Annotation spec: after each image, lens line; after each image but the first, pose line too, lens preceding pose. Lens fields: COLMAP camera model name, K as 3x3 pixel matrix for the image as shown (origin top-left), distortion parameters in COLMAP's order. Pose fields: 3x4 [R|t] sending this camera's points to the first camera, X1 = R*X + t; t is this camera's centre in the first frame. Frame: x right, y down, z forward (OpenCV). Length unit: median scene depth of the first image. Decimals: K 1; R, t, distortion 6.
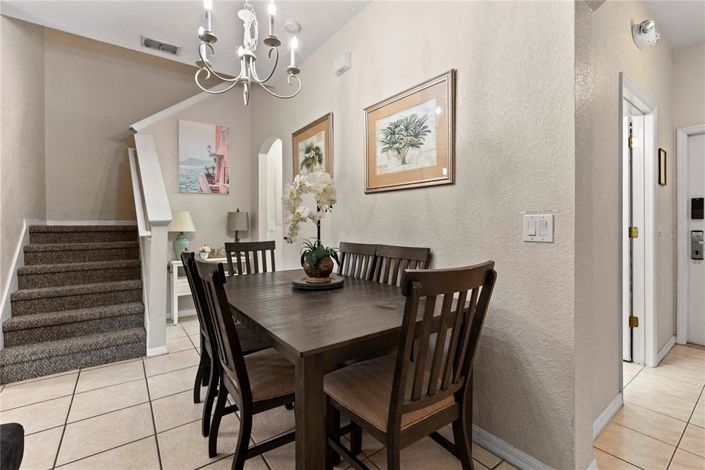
lens RADIAL K [[313.6, 0, 352.4], [0, 313.6, 220.3], [0, 0, 1]] dist [-0.002456, -0.000663]
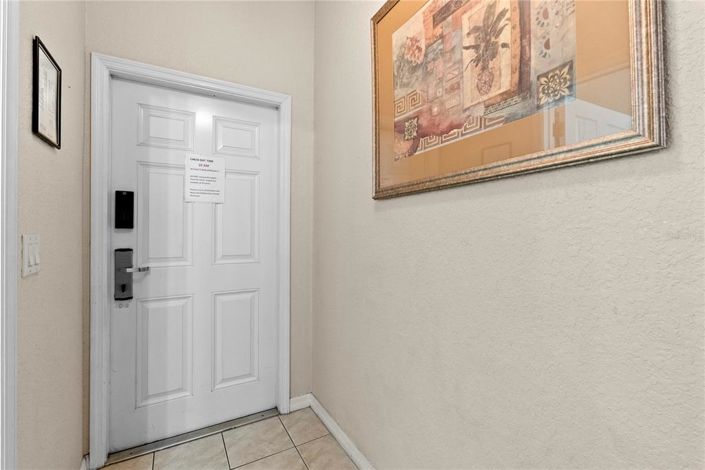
lens RADIAL K [[313.6, 0, 356.8], [0, 313.6, 229.4], [0, 0, 1]] dist [-0.002456, -0.000663]
pose [[0.113316, 0.001408, 0.993558, 0.583632], [-0.004279, 0.999990, -0.000929, -0.003089], [-0.993550, -0.004146, 0.113321, 0.512784]]
